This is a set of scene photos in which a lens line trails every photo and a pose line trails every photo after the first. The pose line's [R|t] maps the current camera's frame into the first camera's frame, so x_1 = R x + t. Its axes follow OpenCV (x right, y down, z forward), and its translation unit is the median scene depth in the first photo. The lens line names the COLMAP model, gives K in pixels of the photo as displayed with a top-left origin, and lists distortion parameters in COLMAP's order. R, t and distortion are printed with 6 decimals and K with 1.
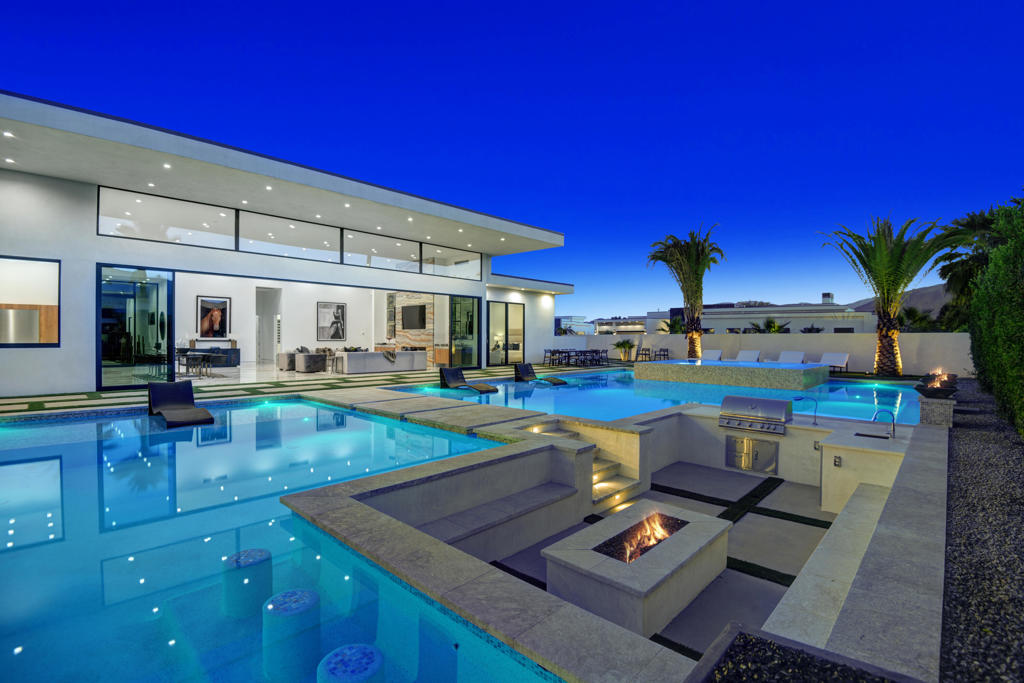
lens RADIAL K [[479.3, 0, 512.0], [0, 479.3, 341.5], [0, 0, 1]] dist [0.000627, -0.024611]
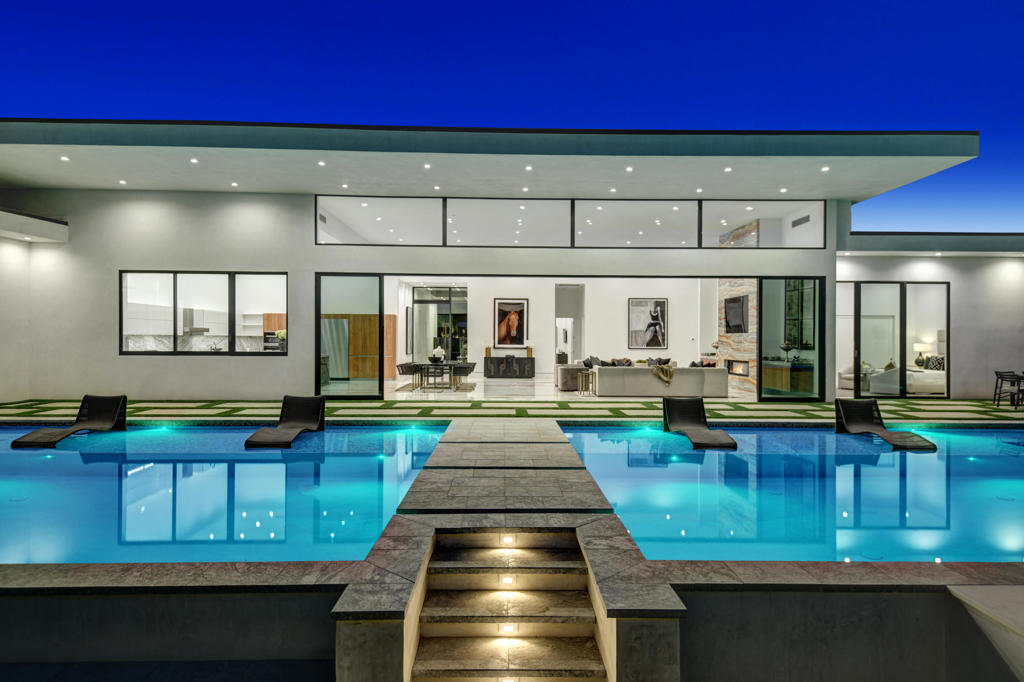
lens RADIAL K [[613.1, 0, 512.0], [0, 613.1, 341.0], [0, 0, 1]] dist [0.042410, 0.000411]
pose [[0.704574, 0.000614, -0.709631, 0.186611], [-0.006989, 0.999957, -0.006074, -0.007952], [0.709597, 0.009239, 0.704548, 0.198063]]
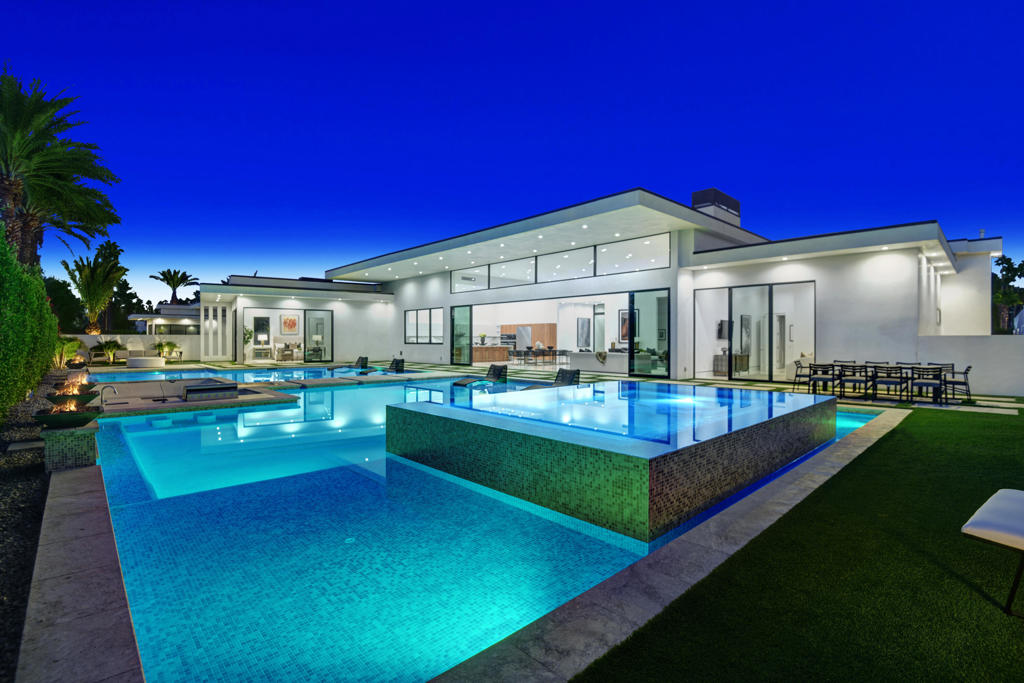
lens RADIAL K [[479.3, 0, 512.0], [0, 479.3, 341.5], [0, 0, 1]] dist [0.000627, -0.024611]
pose [[-0.079231, -0.000770, -0.996856, 0.716268], [-0.008127, 0.999967, -0.000126, -0.002416], [0.996823, 0.008091, -0.079234, 0.785176]]
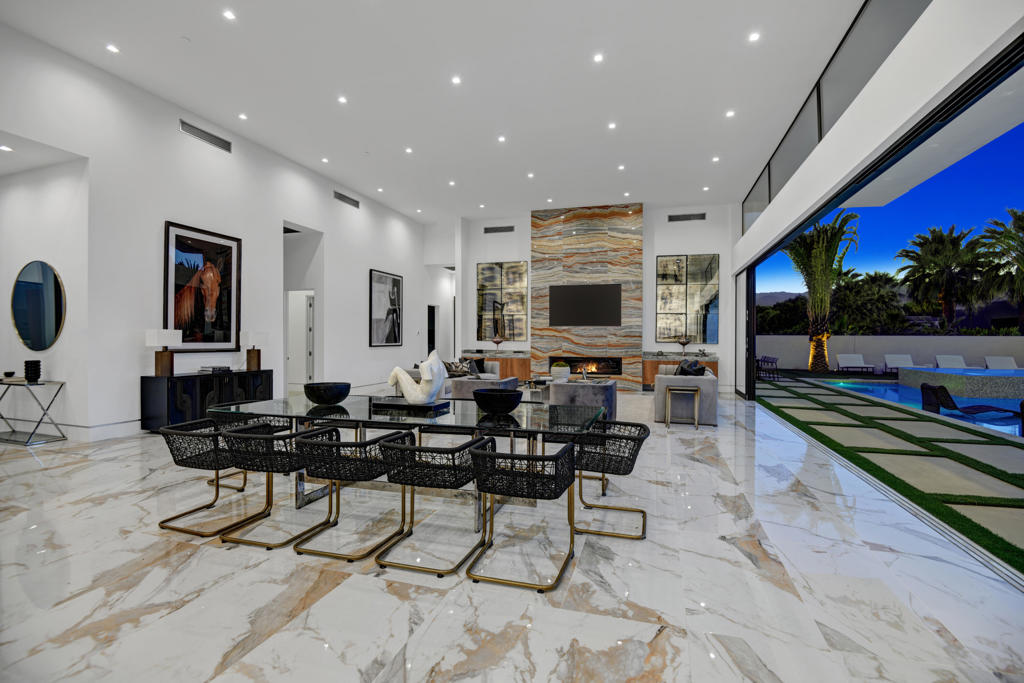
lens RADIAL K [[479.3, 0, 512.0], [0, 479.3, 341.5], [0, 0, 1]] dist [0.000627, -0.024611]
pose [[0.883994, -0.003124, 0.467488, -0.586897], [0.003288, 0.999994, 0.000465, -0.008136], [-0.467487, 0.001126, 0.883999, 0.563835]]
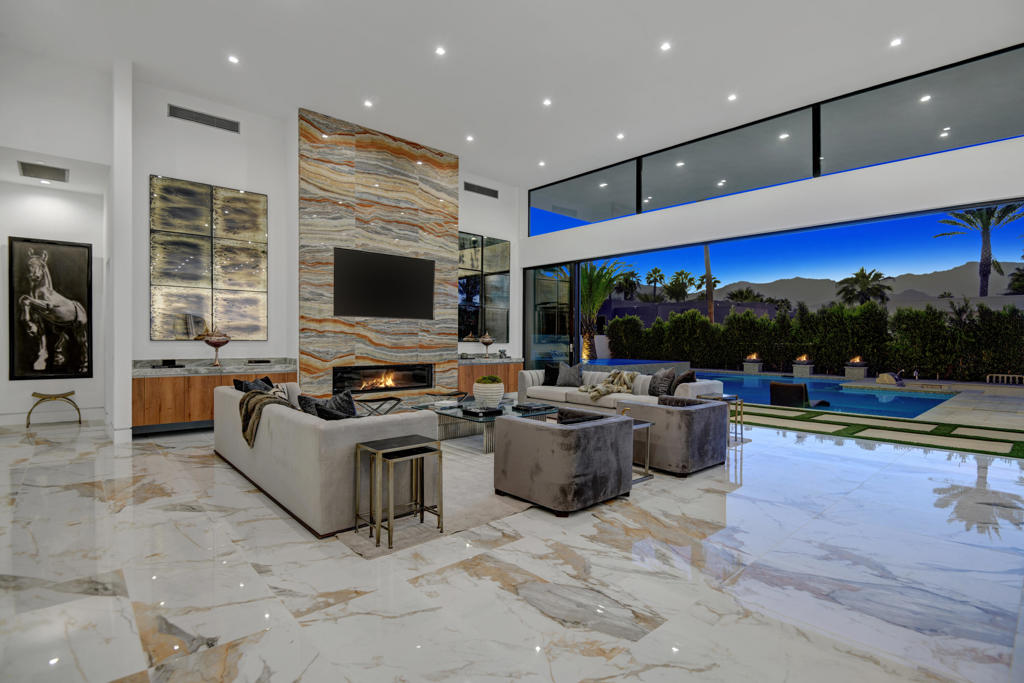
lens RADIAL K [[489.9, 0, 512.0], [0, 489.9, 341.5], [0, 0, 1]] dist [-0.002091, -0.000404]
pose [[0.069963, -0.006524, 0.997528, -0.617979], [0.004022, 0.999972, 0.006258, -0.009518], [-0.997542, 0.003574, 0.069987, 0.930697]]
